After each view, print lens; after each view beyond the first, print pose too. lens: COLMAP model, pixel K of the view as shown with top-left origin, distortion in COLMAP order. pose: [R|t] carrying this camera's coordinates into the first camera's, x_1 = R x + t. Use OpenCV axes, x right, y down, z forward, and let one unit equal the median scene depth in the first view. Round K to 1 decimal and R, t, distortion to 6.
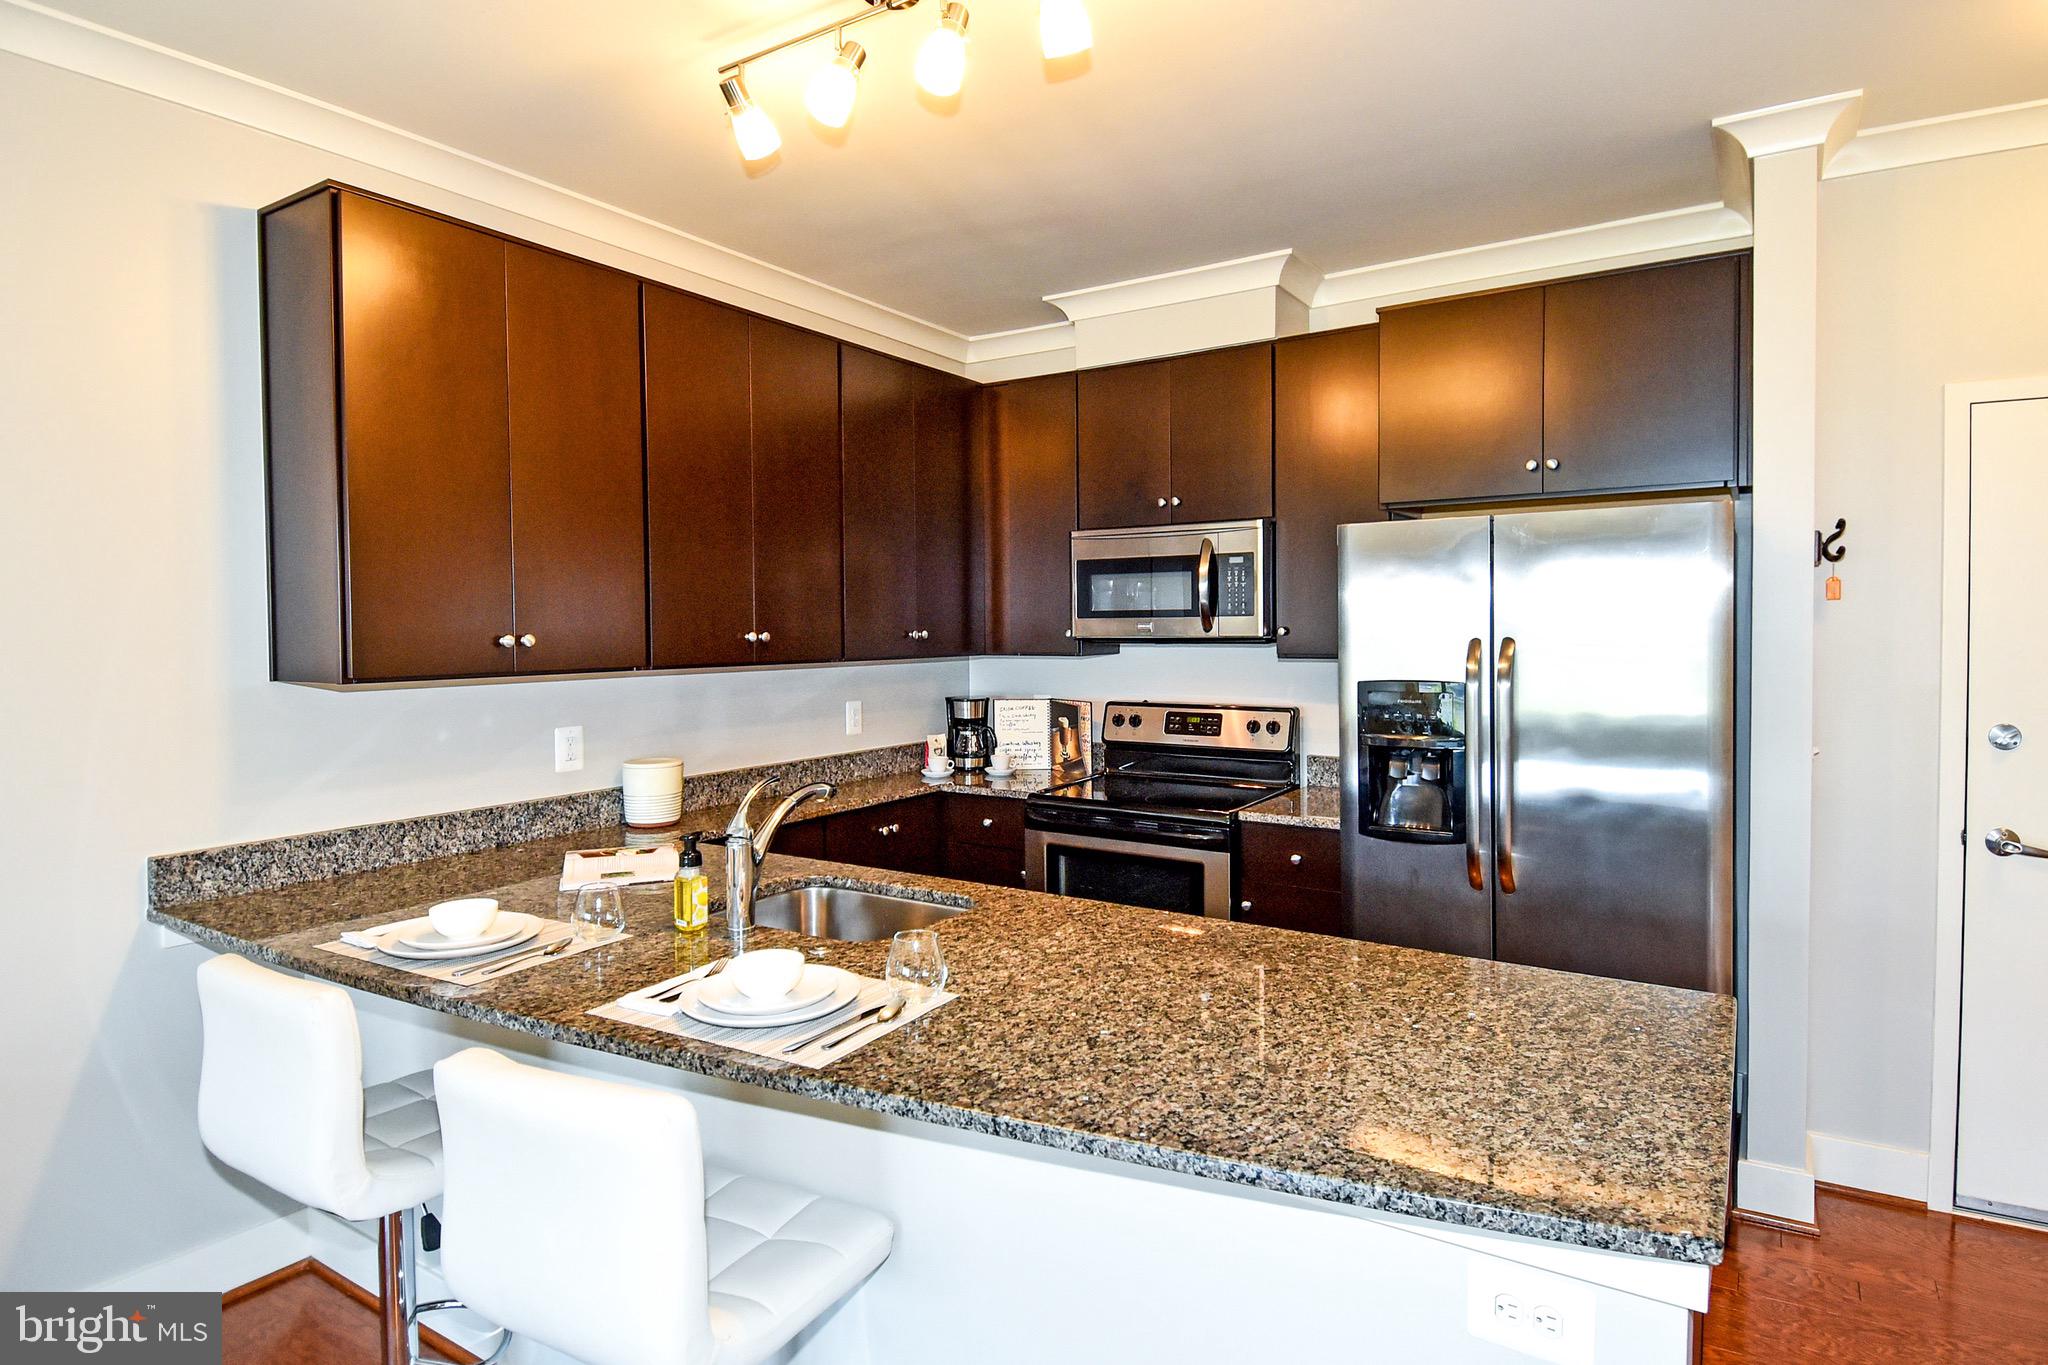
lens RADIAL K [[1108.1, 0, 1019.3], [0, 1108.1, 661.4], [0, 0, 1]] dist [0.072777, -0.077316]
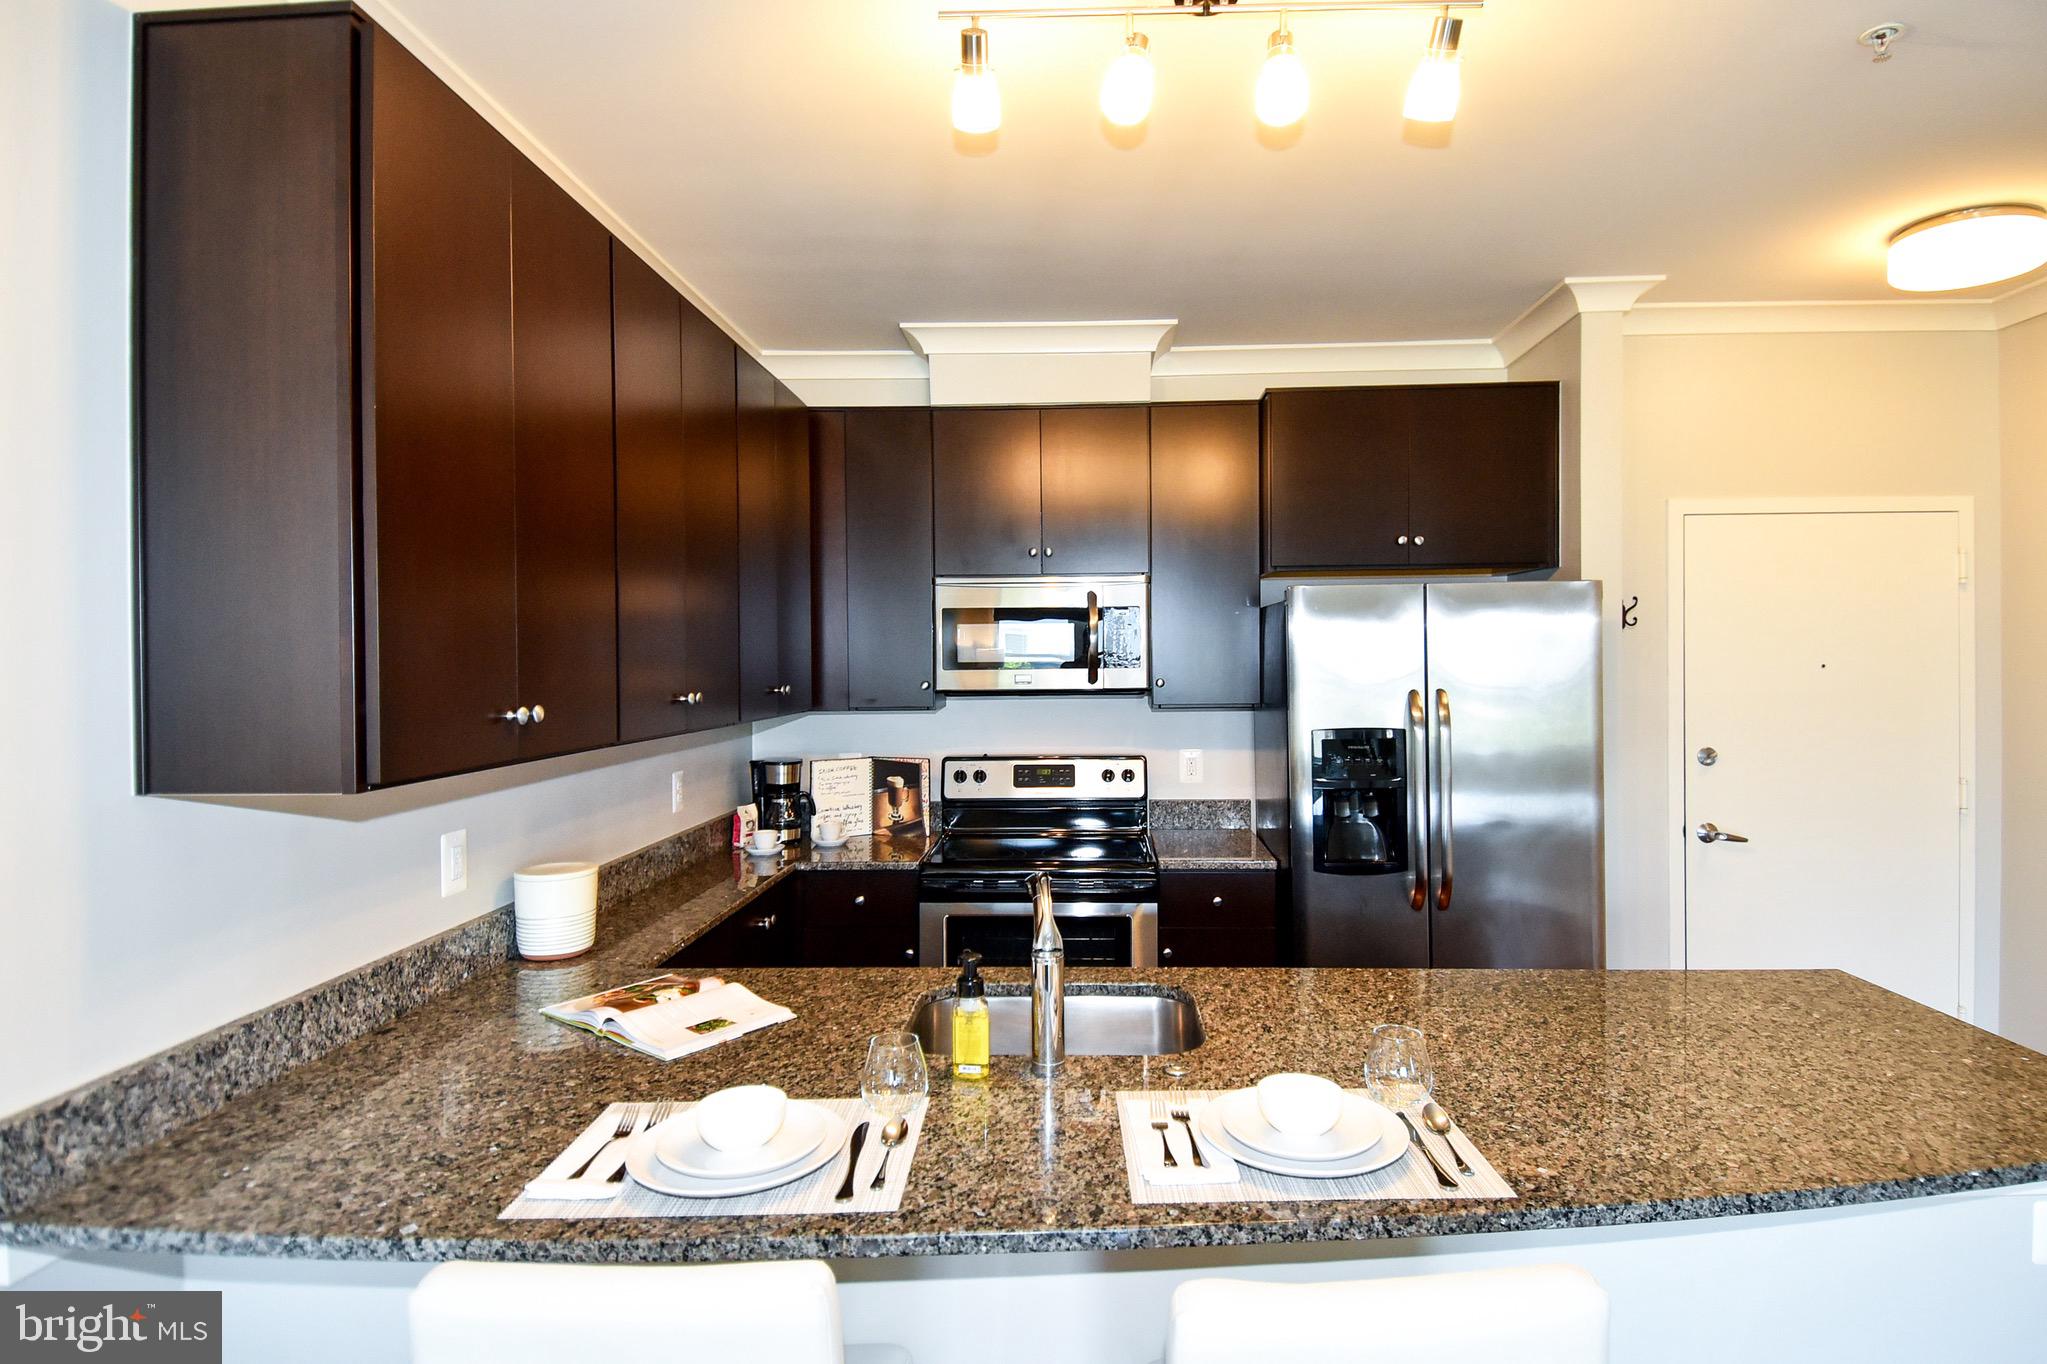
lens RADIAL K [[1105.6, 0, 1050.7], [0, 1105.6, 679.9], [0, 0, 1]] dist [0.045639, -0.051436]
pose [[0.855441, -0.011069, 0.517782, -0.391048], [0.020653, 0.999705, -0.012749, -0.018627], [-0.517489, 0.021600, 0.855417, 0.172244]]
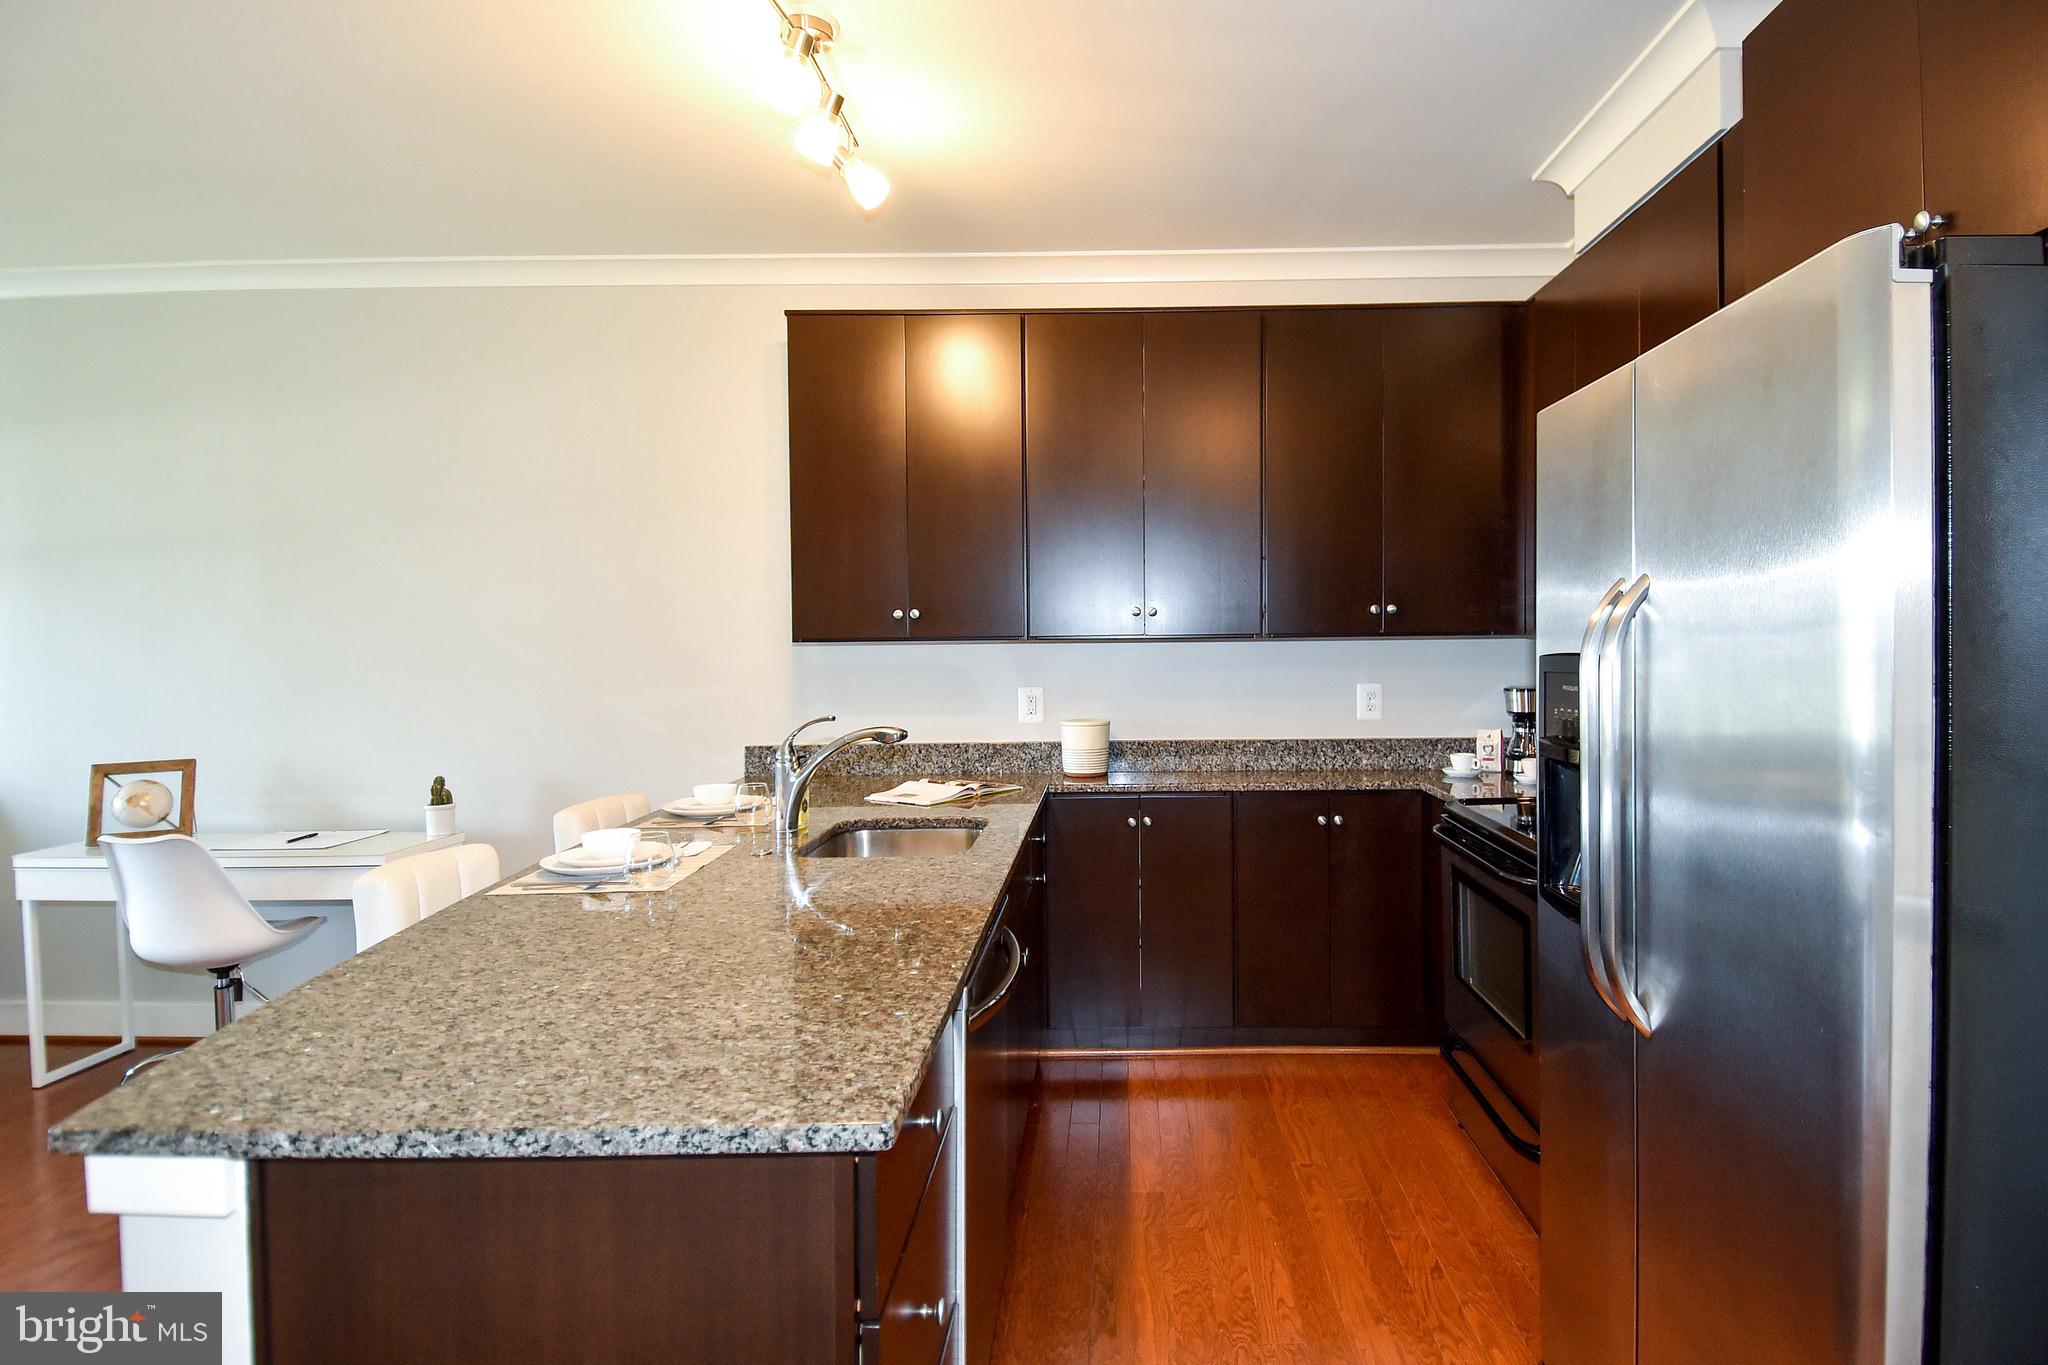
lens RADIAL K [[1089.5, 0, 1111.4], [0, 1089.5, 660.9], [0, 0, 1]] dist [0.044804, -0.043967]
pose [[0.543337, 0.015519, -0.839371, 0.577778], [-0.019462, 0.999793, 0.005887, 0.018332], [0.839289, 0.013137, 0.543527, 0.370467]]
